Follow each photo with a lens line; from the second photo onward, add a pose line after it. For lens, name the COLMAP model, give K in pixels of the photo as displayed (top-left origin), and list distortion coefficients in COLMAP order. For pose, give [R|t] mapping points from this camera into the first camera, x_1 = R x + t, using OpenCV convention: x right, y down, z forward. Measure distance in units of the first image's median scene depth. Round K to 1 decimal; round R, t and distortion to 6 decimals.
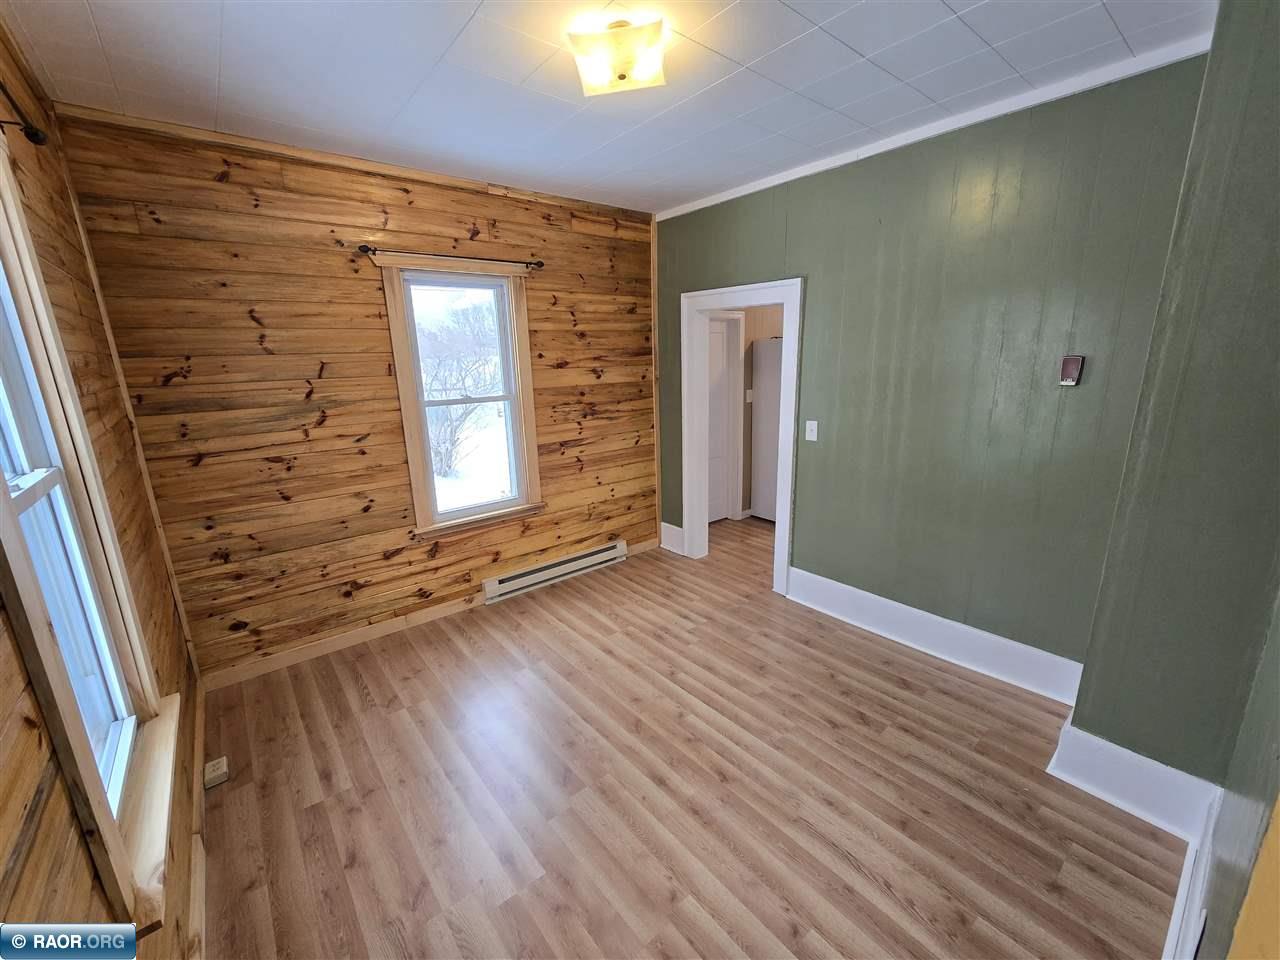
lens RADIAL K [[522.0, 0, 639.0], [0, 522.0, 480.6], [0, 0, 1]] dist [-0.001300, -0.000985]
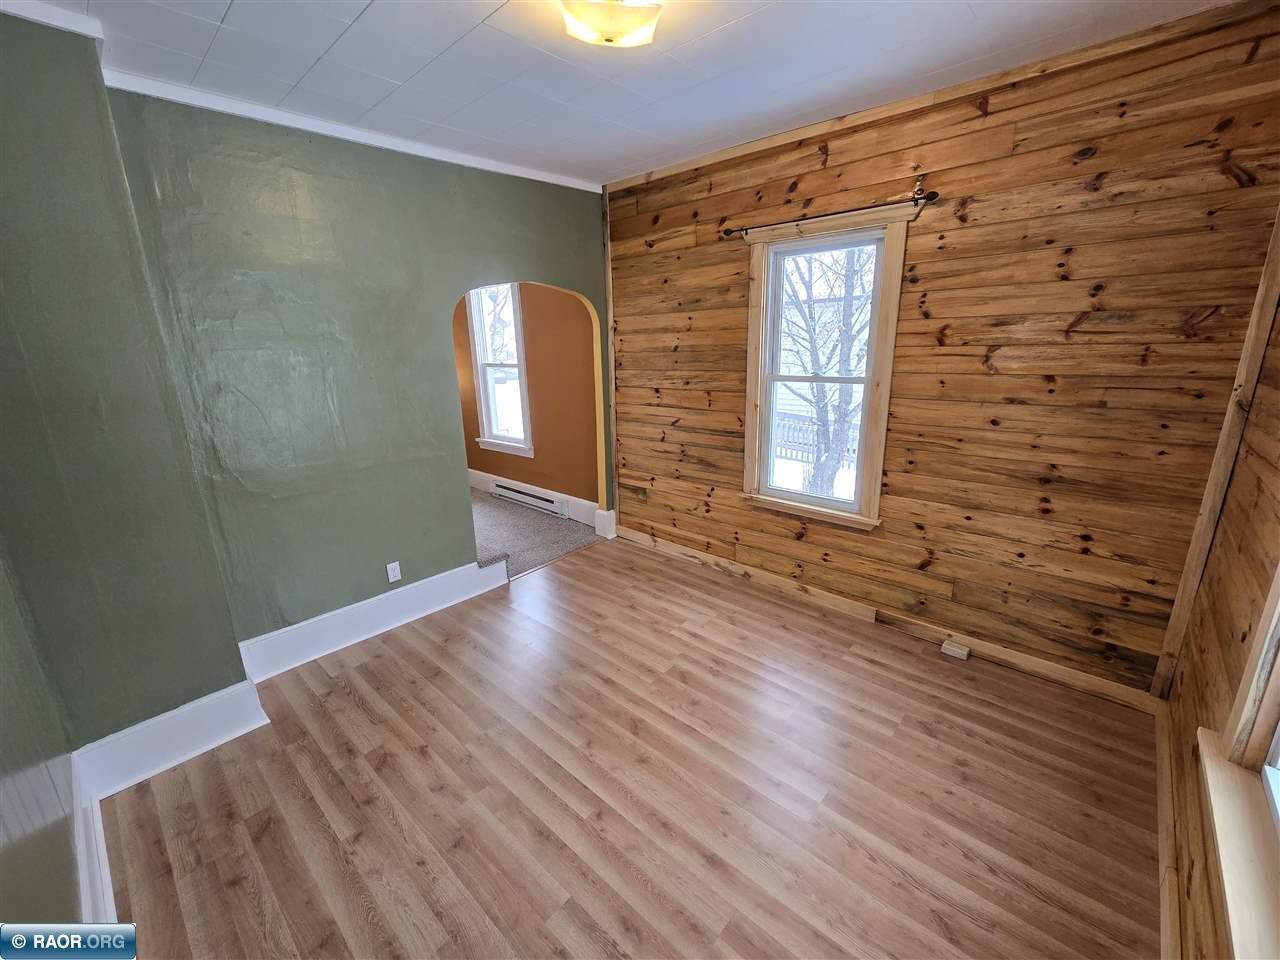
lens RADIAL K [[522.0, 0, 639.0], [0, 522.0, 480.6], [0, 0, 1]] dist [-0.001300, -0.000985]
pose [[-0.988384, 0.083392, -0.127056, 0.074150], [0.012717, 0.878463, 0.477642, -0.386059], [0.151445, 0.470477, -0.869319, 1.636447]]
